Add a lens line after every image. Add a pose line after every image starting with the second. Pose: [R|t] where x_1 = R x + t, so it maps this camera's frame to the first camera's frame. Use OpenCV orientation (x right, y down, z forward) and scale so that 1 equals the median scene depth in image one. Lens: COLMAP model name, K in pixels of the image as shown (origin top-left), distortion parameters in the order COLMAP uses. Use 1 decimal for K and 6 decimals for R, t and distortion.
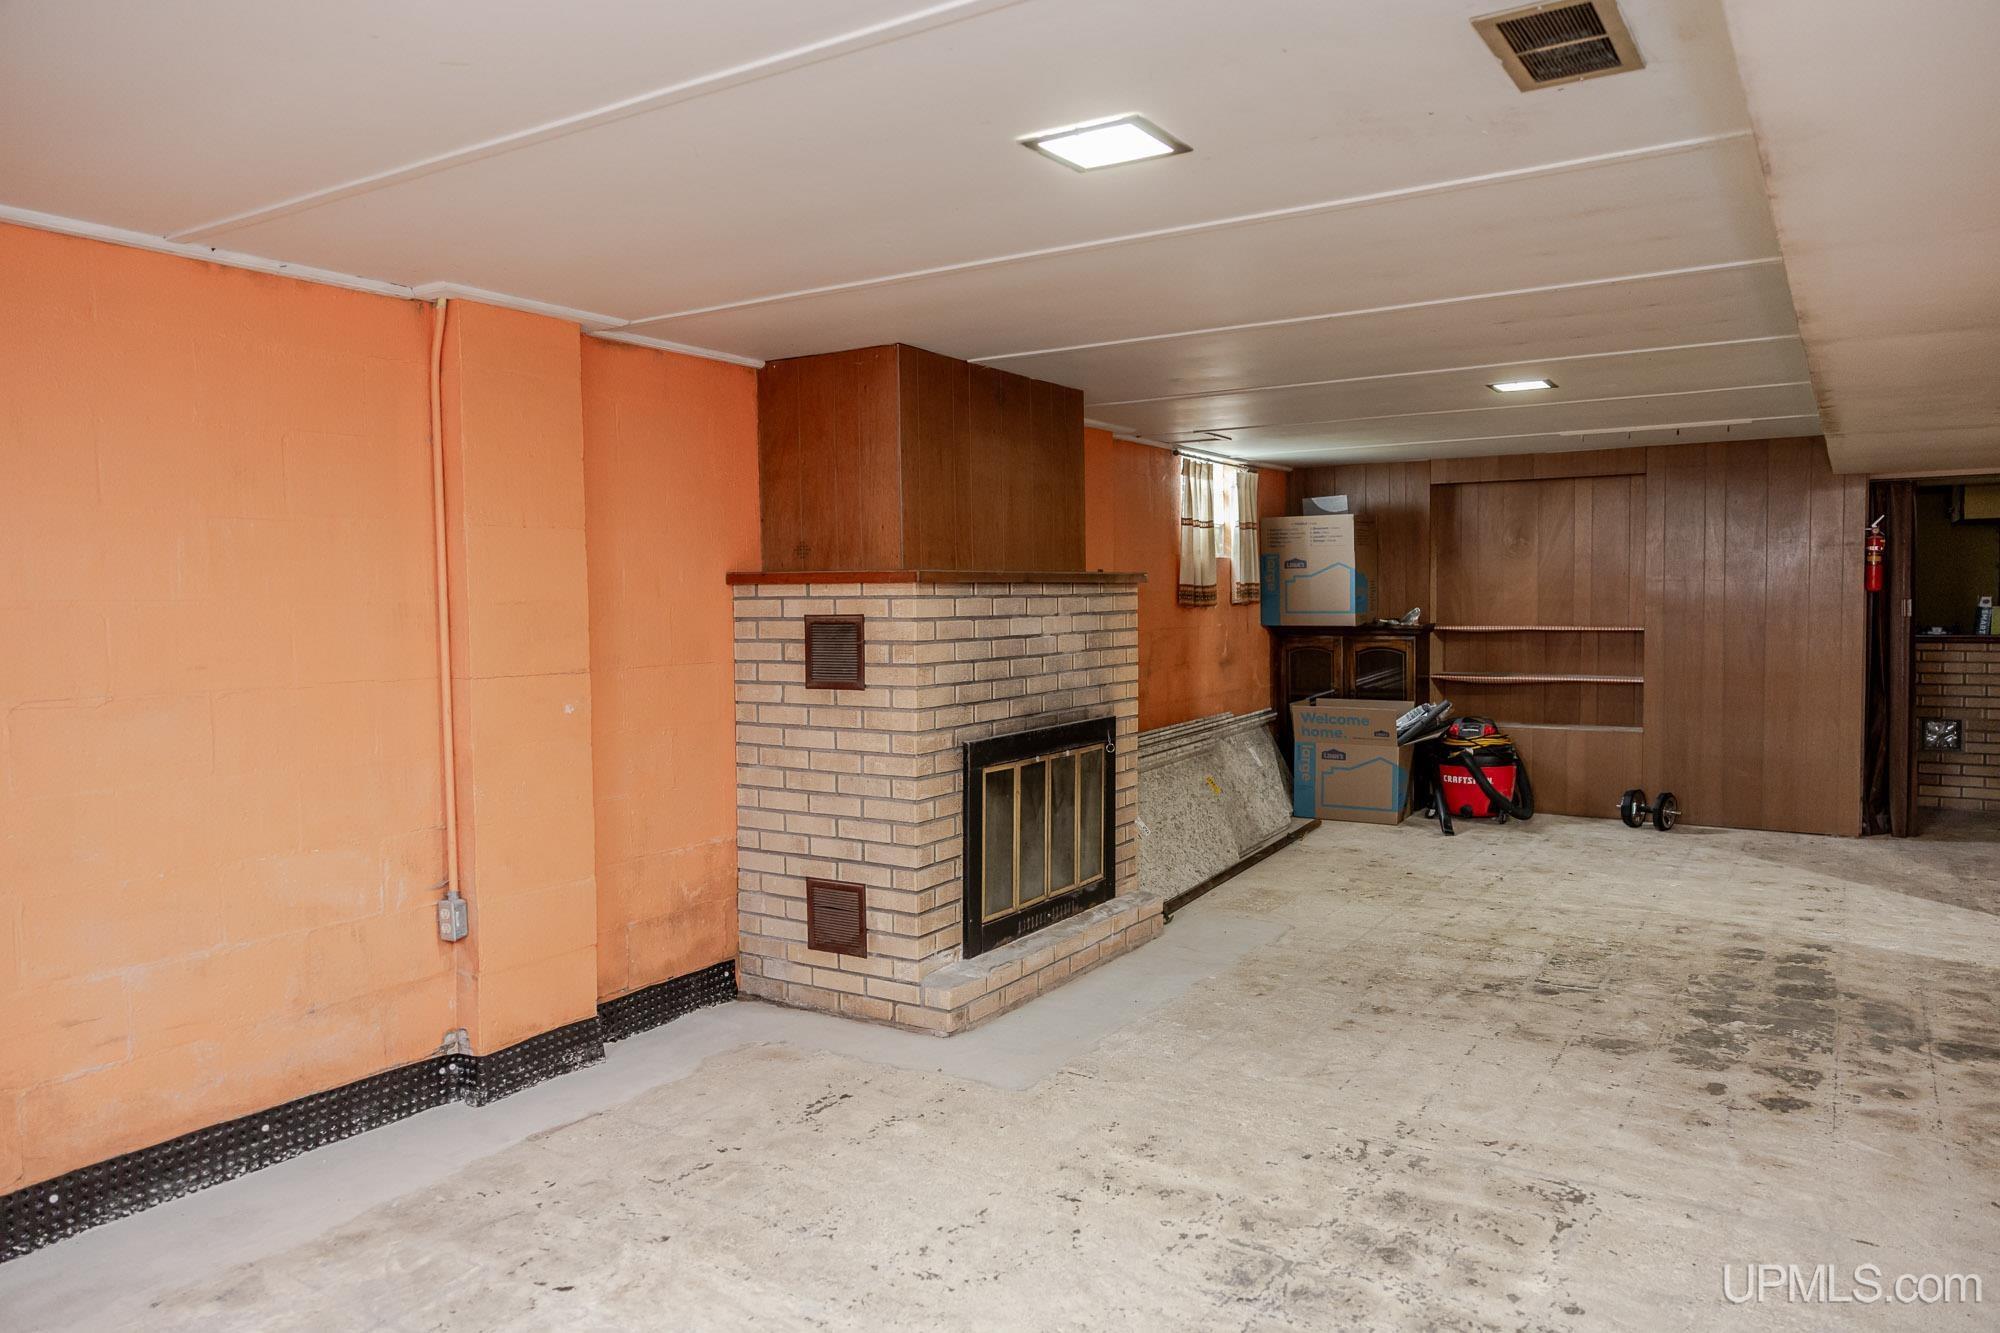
lens RADIAL K [[1373.5, 0, 996.6], [0, 1373.5, 663.2], [0, 0, 1]] dist [0.008581, 0.011330]
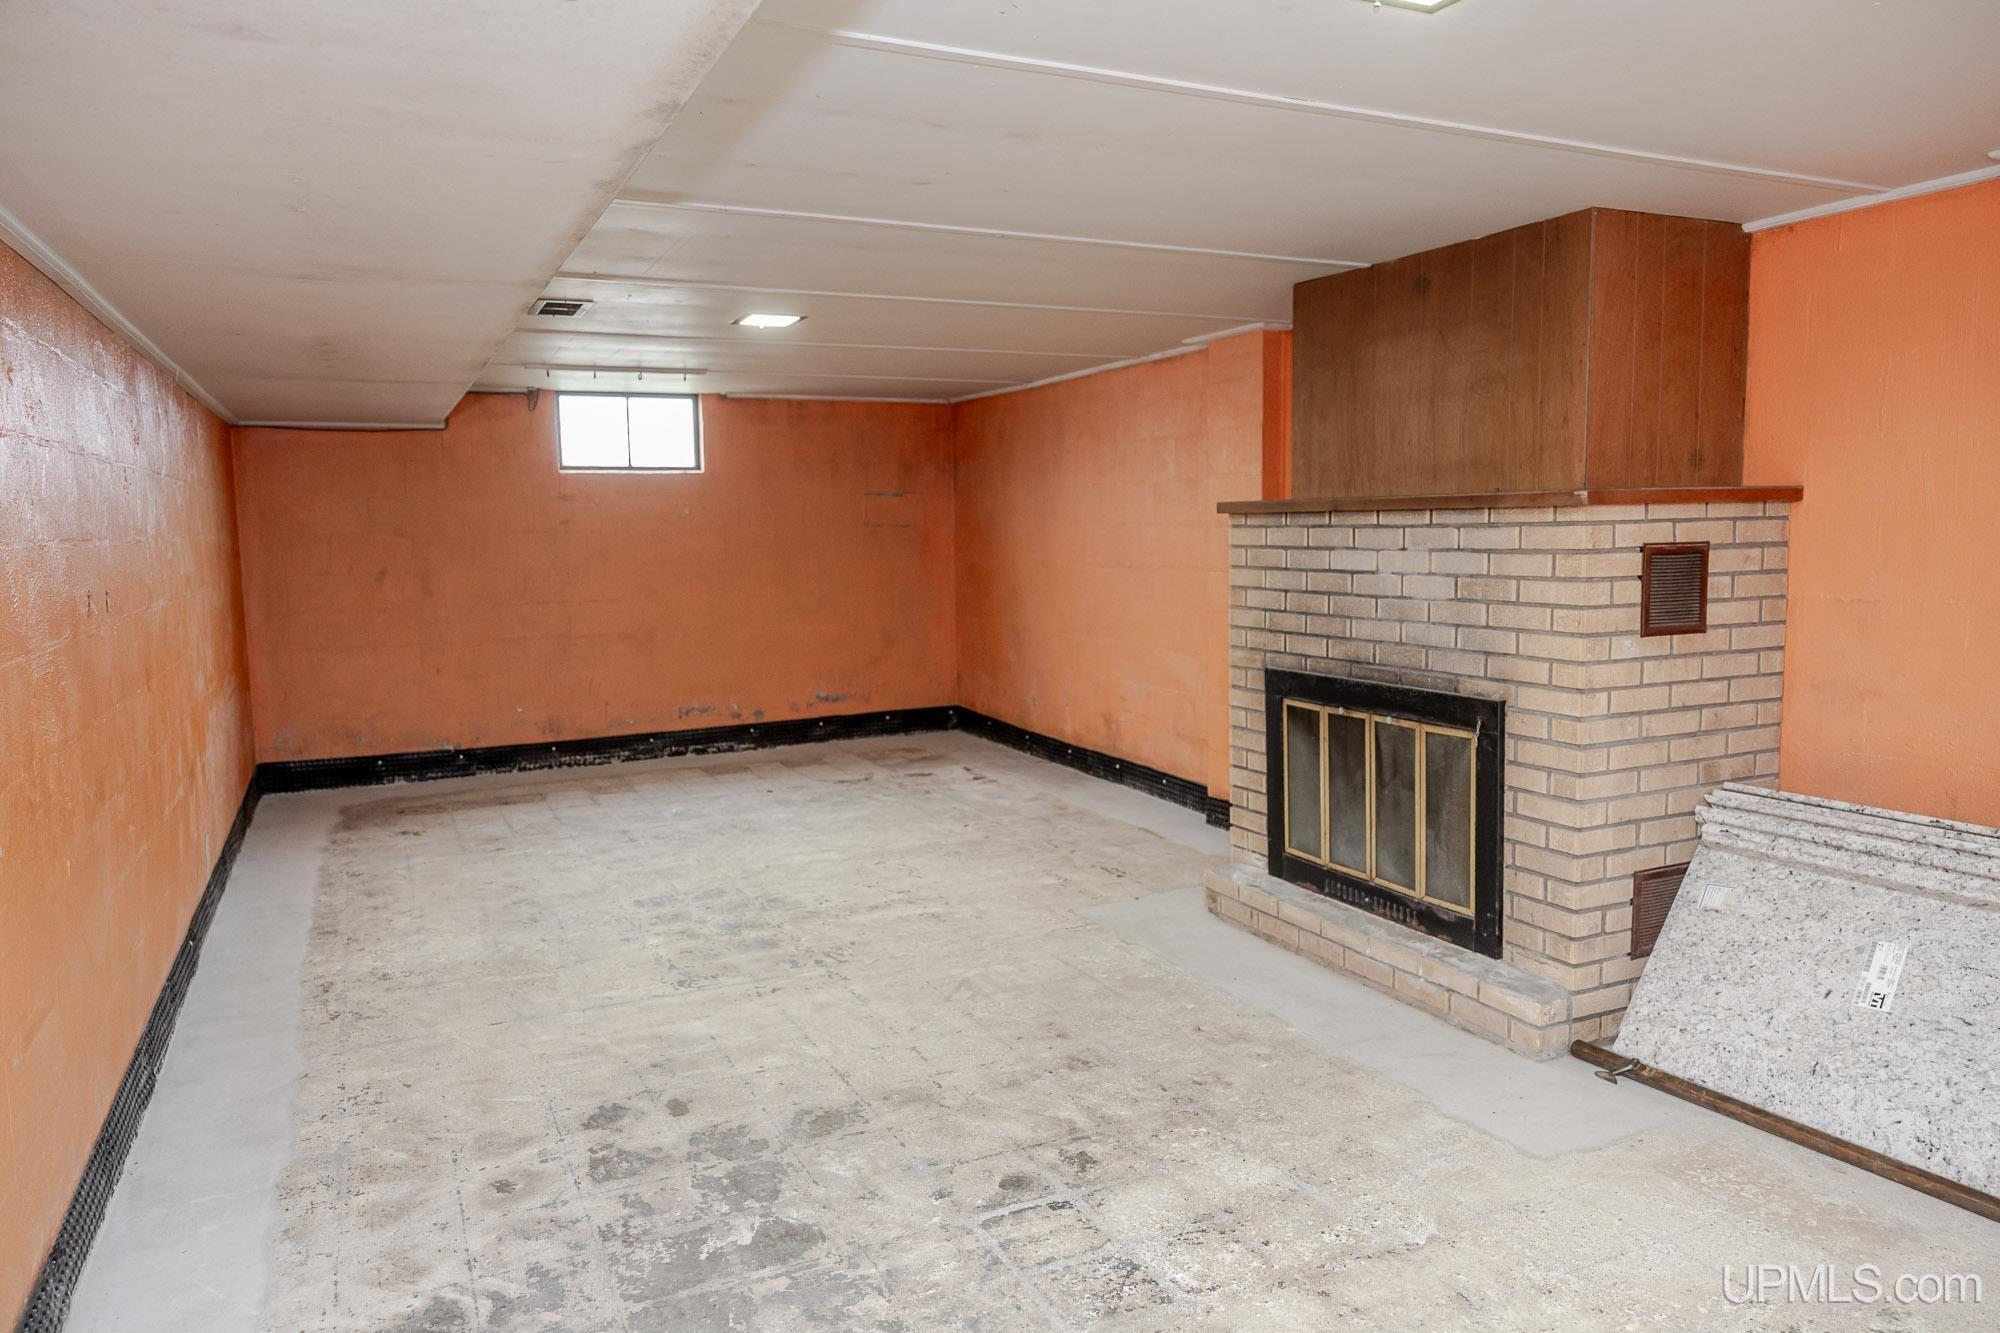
lens RADIAL K [[1373.5, 0, 1002.4], [0, 1373.5, 664.5], [0, 0, 1]] dist [0.008581, 0.011330]
pose [[-0.542906, 0.103049, -0.833447, 0.952860], [-0.023386, 0.990203, 0.137664, -0.082735], [0.839468, 0.094229, -0.535177, 1.386958]]
